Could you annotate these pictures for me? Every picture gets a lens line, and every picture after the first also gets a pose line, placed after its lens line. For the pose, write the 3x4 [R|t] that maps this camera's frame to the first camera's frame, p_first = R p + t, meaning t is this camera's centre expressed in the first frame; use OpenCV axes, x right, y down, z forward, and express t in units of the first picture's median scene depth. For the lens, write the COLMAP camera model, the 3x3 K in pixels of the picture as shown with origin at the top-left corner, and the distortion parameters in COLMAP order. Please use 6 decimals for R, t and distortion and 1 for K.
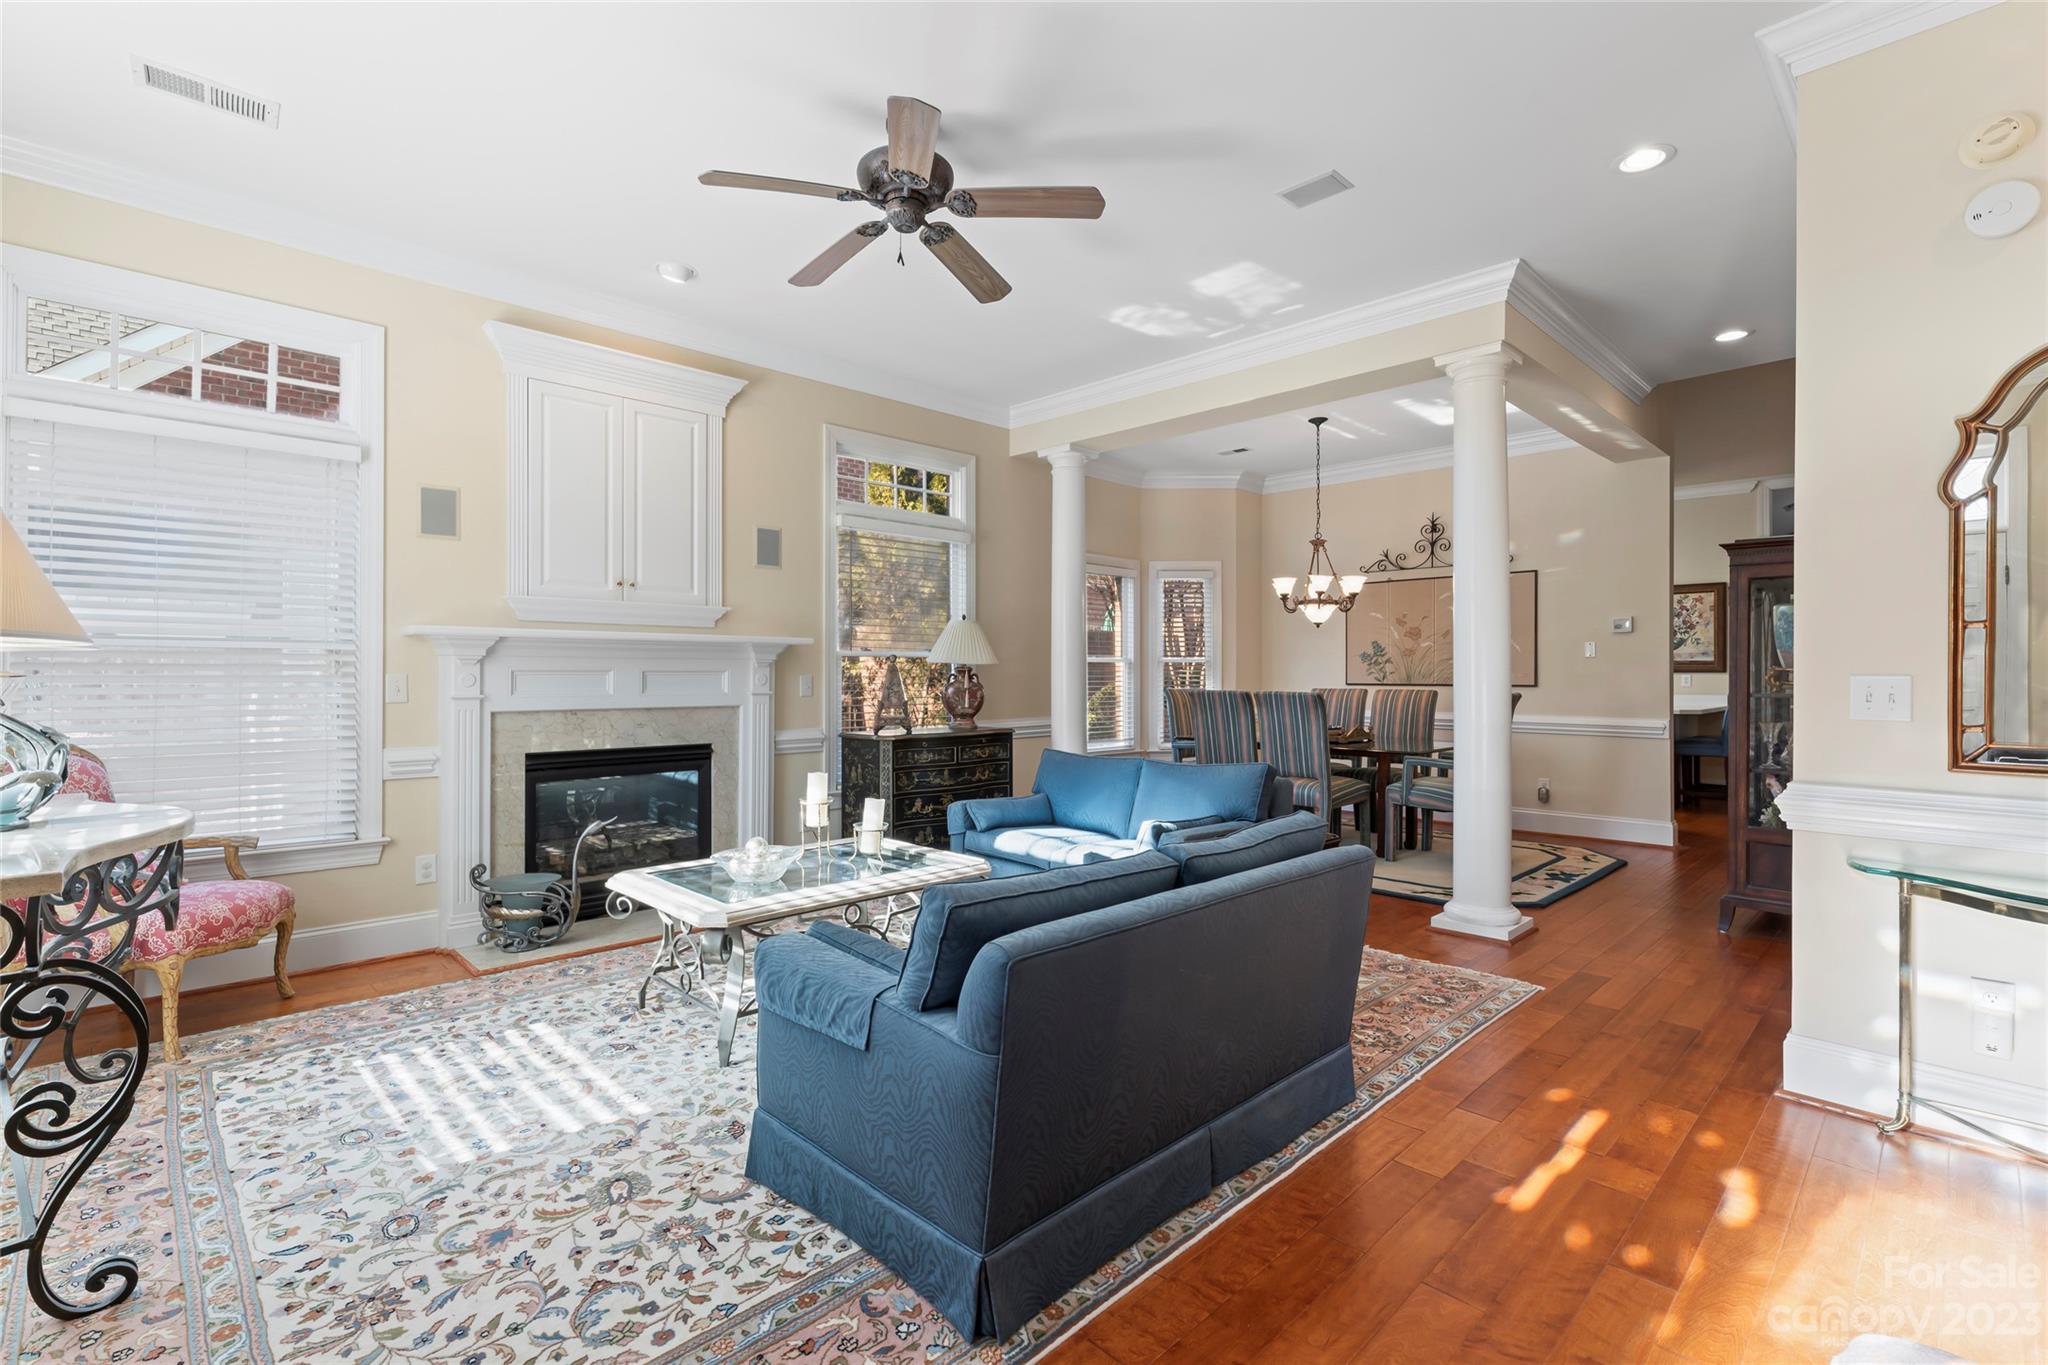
lens RADIAL K [[937.9, 0, 1024.6], [0, 937.9, 671.3], [0, 0, 1]] dist [-0.006000, 0.001012]
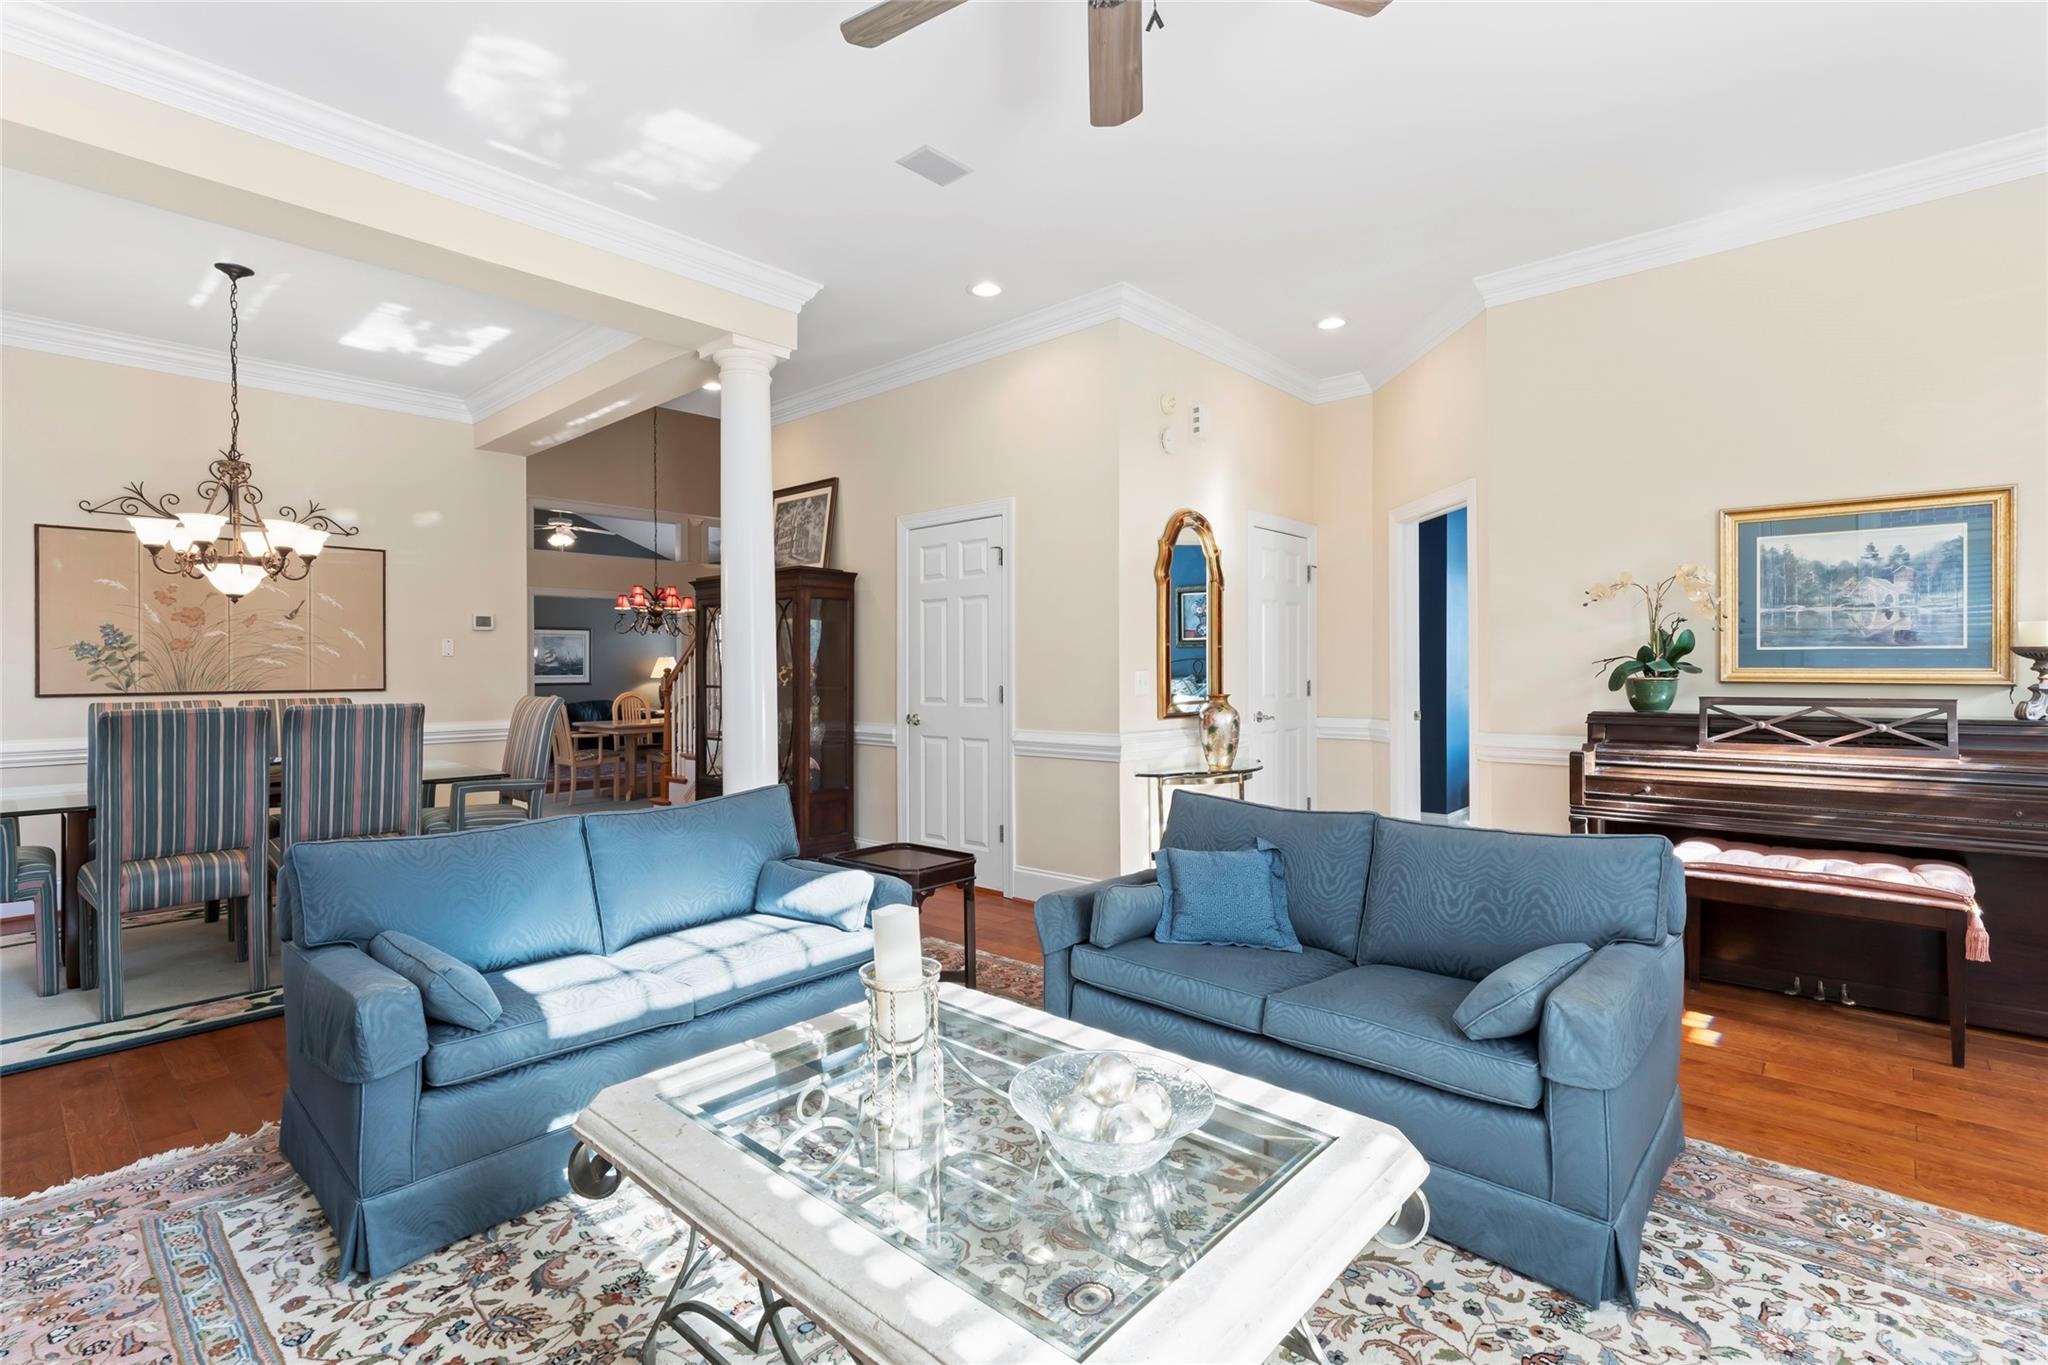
lens RADIAL K [[937.9, 0, 1040.6], [0, 937.9, 660.9], [0, 0, 1]] dist [-0.006000, 0.001012]
pose [[-0.070224, 0.008828, 0.997492, -0.607484], [0.004861, 0.999952, -0.008507, 0.000304], [-0.997519, 0.004251, -0.070264, 0.899186]]
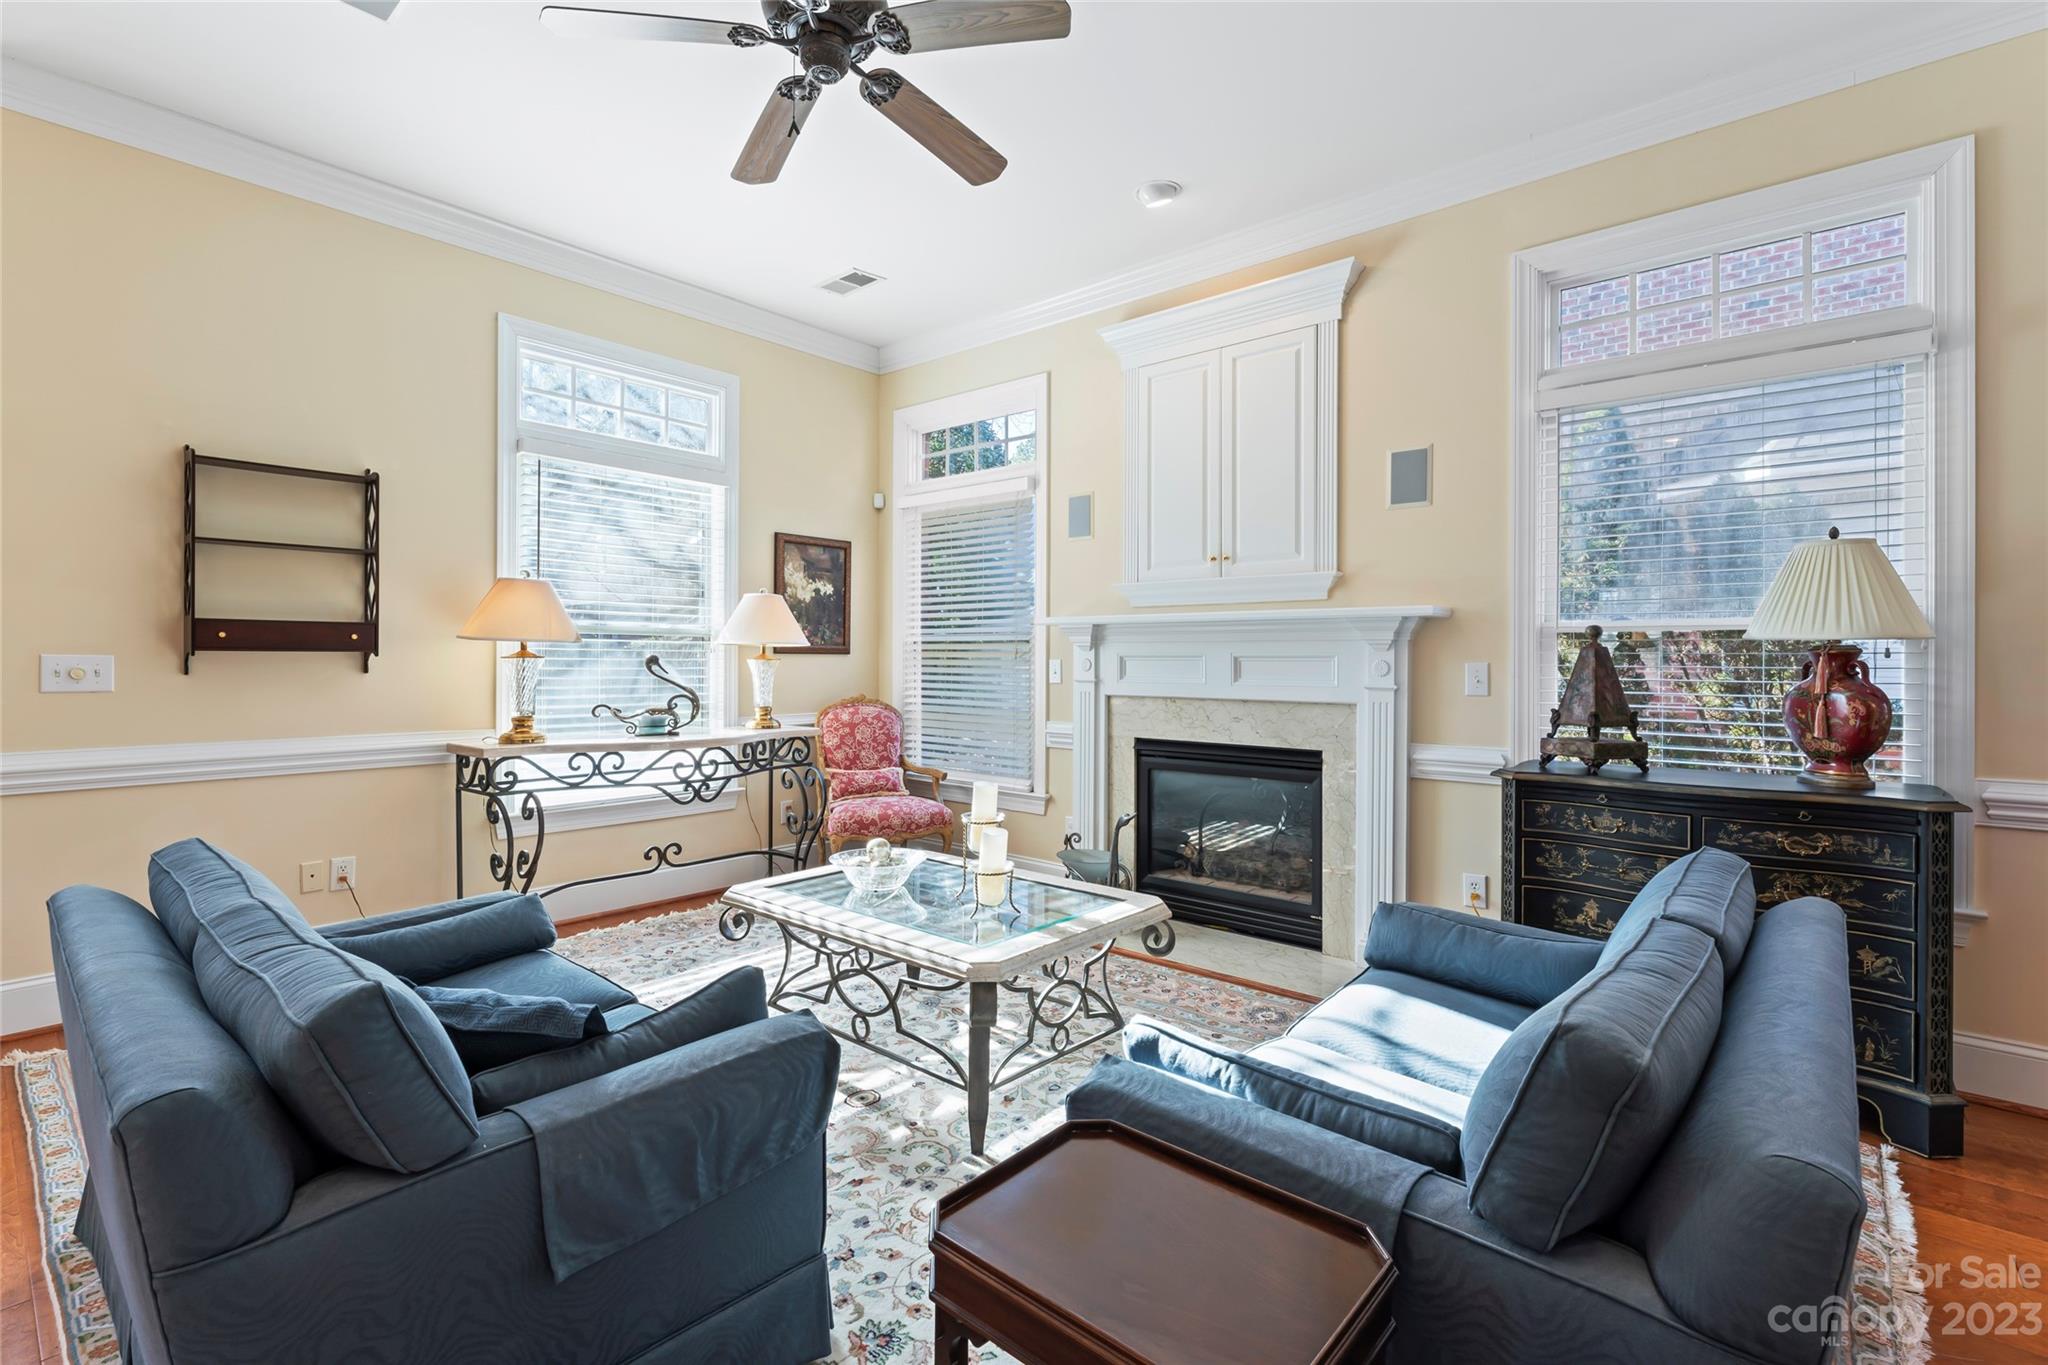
lens RADIAL K [[937.9, 0, 1040.3], [0, 937.9, 662.1], [0, 0, 1]] dist [-0.006000, 0.001012]
pose [[0.075341, 0.003658, -0.997151, 0.541461], [-0.000448, 0.999993, 0.003634, 0.001911], [0.997158, 0.000173, 0.075342, 0.932420]]
